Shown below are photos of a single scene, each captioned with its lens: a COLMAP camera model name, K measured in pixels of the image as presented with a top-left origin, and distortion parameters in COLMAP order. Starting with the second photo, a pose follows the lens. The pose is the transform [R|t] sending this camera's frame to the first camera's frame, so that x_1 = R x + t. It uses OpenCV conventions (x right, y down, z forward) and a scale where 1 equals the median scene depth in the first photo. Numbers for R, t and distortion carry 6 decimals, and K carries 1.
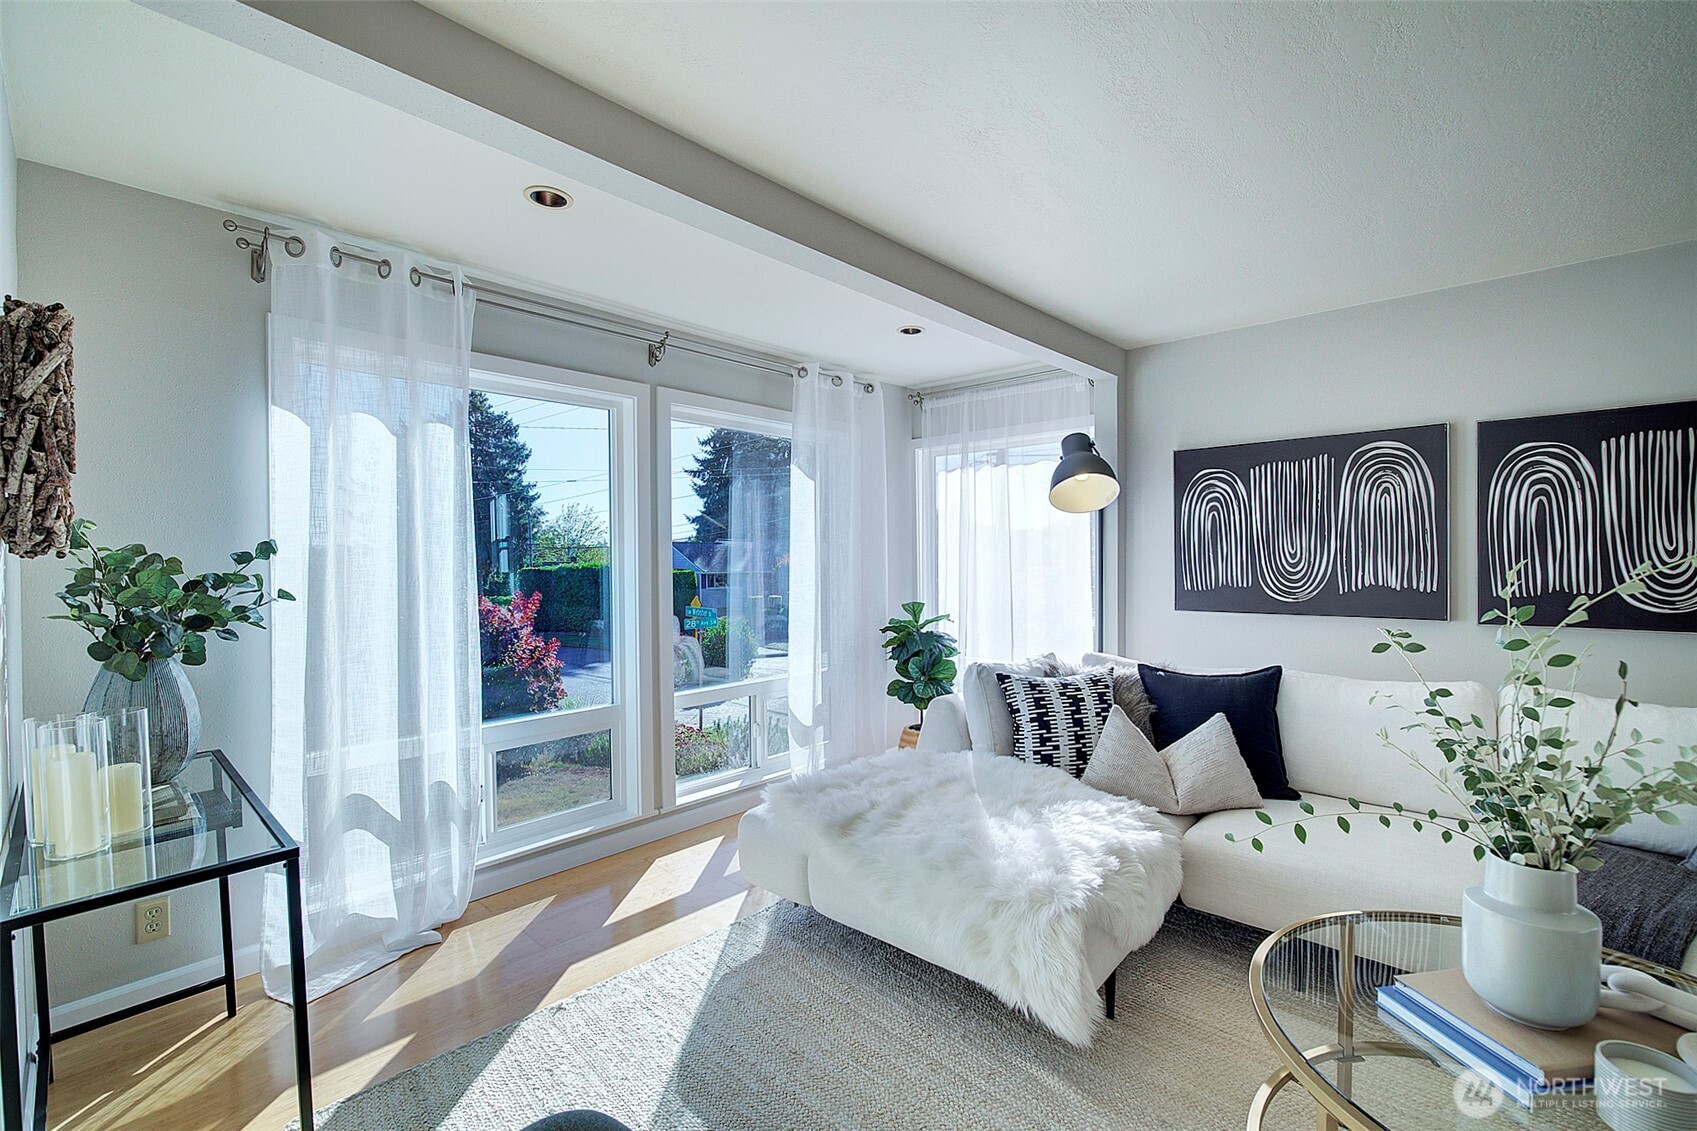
lens RADIAL K [[731.8, 0, 860.4], [0, 731.8, 563.7], [0, 0, 1]] dist [-0.009389, 0.001710]
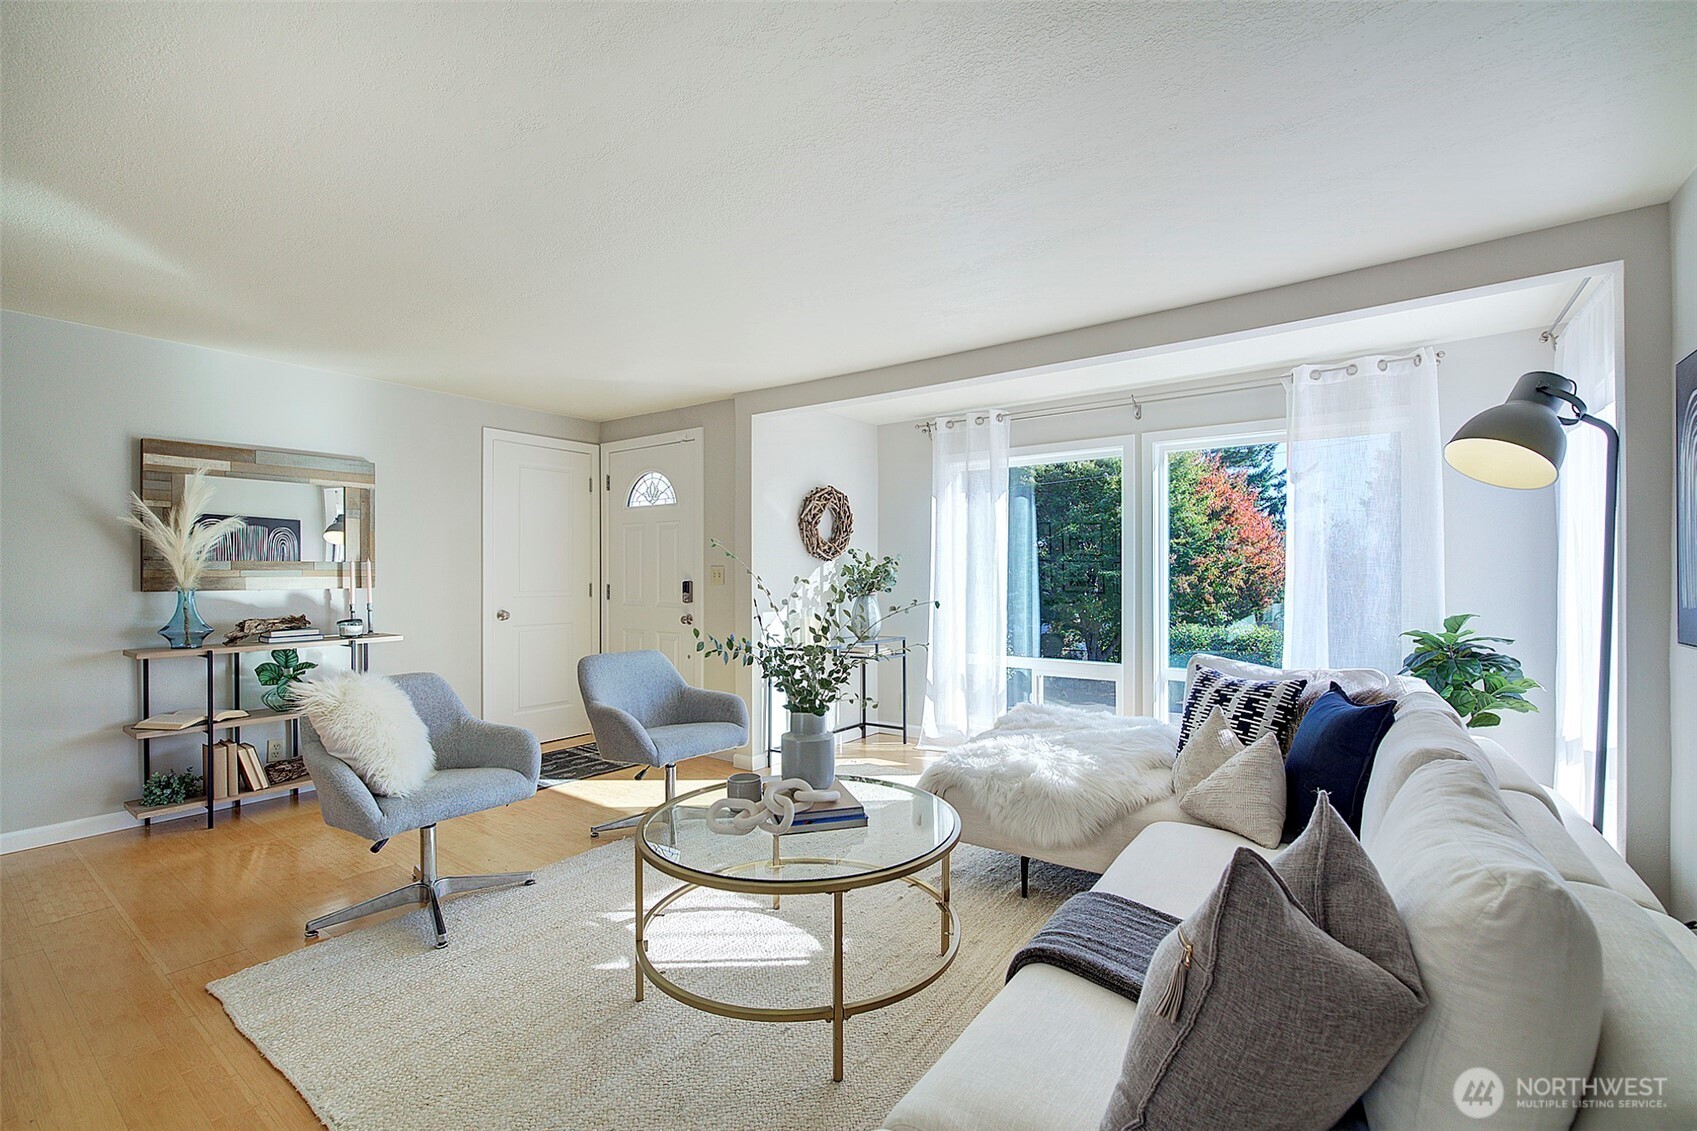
lens RADIAL K [[731.8, 0, 854.3], [0, 731.8, 570.9], [0, 0, 1]] dist [-0.009389, 0.001710]
pose [[0.109347, -0.001696, -0.994002, 0.930257], [-0.012335, 0.999919, -0.003063, 0.018763], [0.993927, 0.012596, 0.109317, 0.308093]]
